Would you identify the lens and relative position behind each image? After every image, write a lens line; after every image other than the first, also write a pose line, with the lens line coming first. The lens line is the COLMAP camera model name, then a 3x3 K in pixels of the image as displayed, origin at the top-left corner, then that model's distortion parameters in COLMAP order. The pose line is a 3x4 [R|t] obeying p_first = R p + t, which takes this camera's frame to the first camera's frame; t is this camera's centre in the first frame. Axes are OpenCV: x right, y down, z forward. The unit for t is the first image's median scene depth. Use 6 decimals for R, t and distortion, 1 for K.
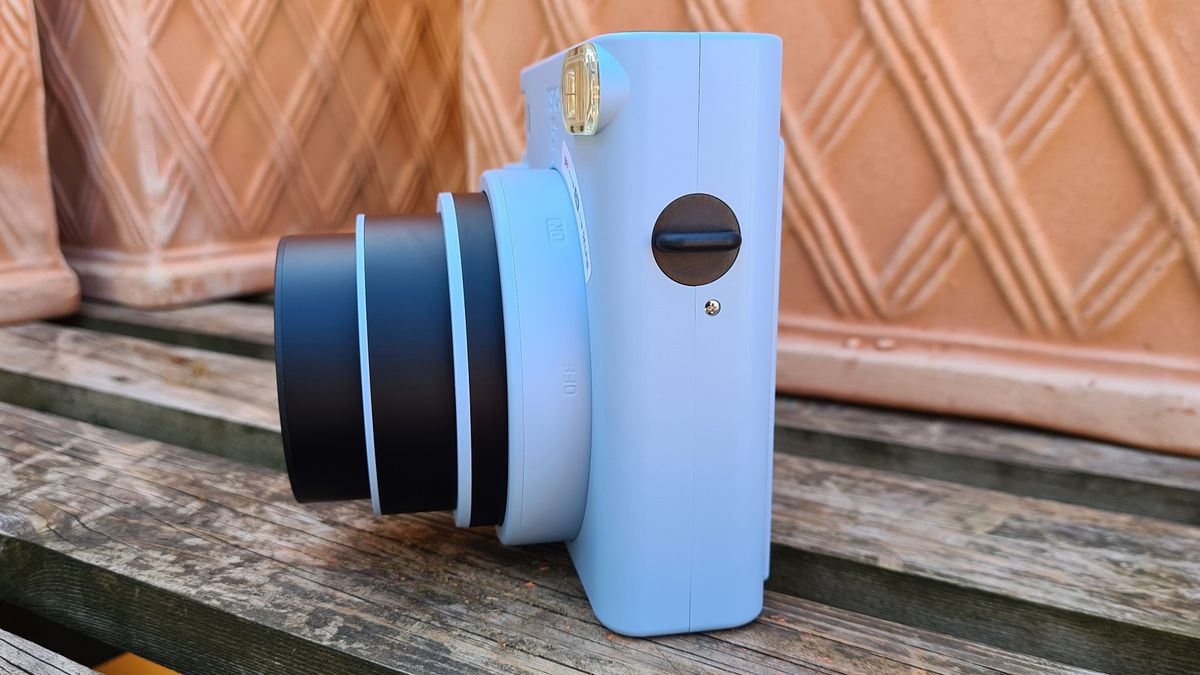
lens RADIAL K [[892.7, 0, 577.1], [0, 892.7, 354.7], [0, 0, 1]] dist [-0.001647, -0.002838]
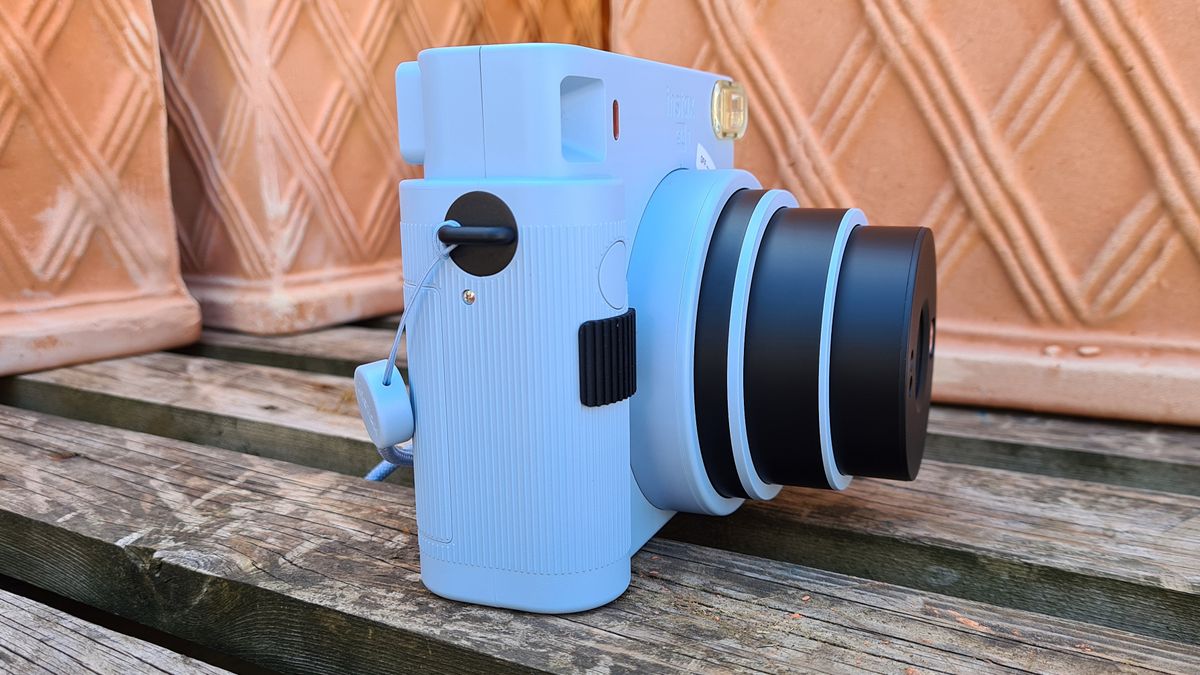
lens RADIAL K [[925.4, 0, 657.9], [0, 925.4, 338.8], [0, 0, 1]] dist [0.004889, 0.000440]
pose [[0.999618, -0.025130, -0.011471, -0.105278], [0.024650, 0.998889, -0.040159, 0.003700], [0.012467, 0.039861, 0.999127, 0.017640]]
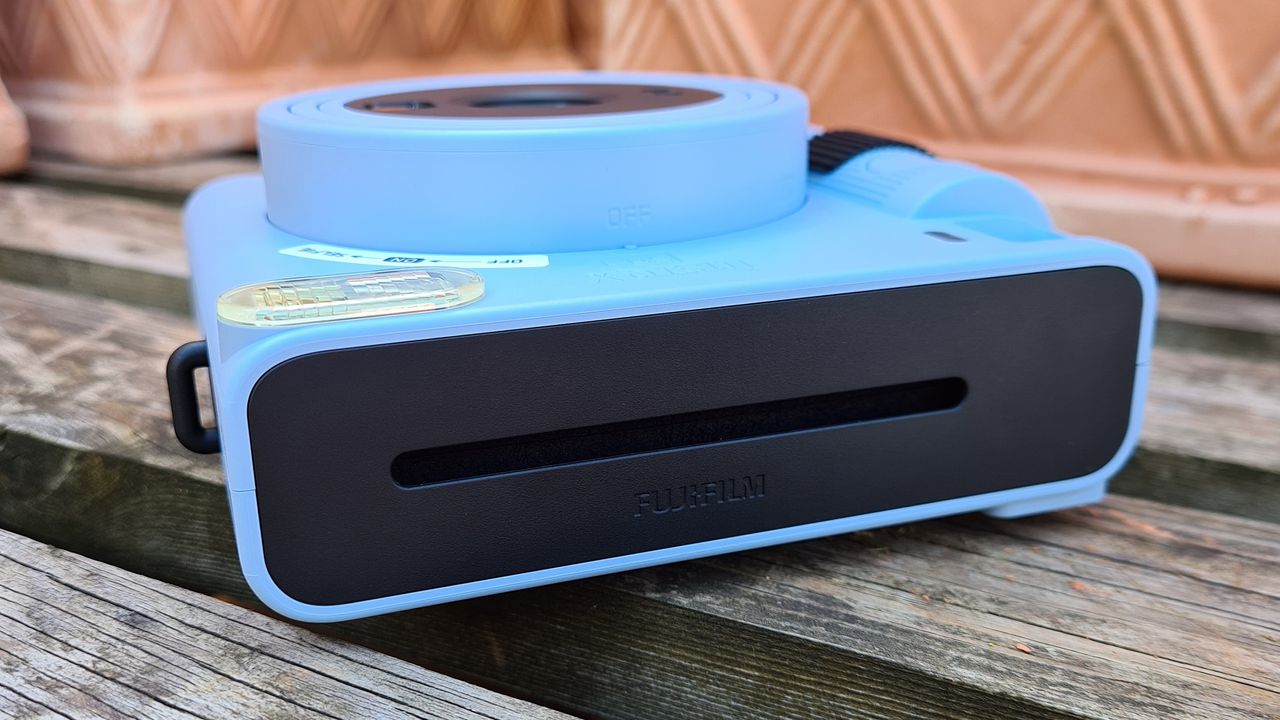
lens RADIAL K [[1173.9, 0, 640.0], [0, 1173.9, 360.0], [0, 0, 1]] dist [-0.005802, 0.001635]
pose [[0.999890, 0.001225, 0.014803, -0.155906], [-0.002544, 0.995991, 0.089414, 0.038552], [-0.014634, -0.089442, 0.995885, 0.082467]]
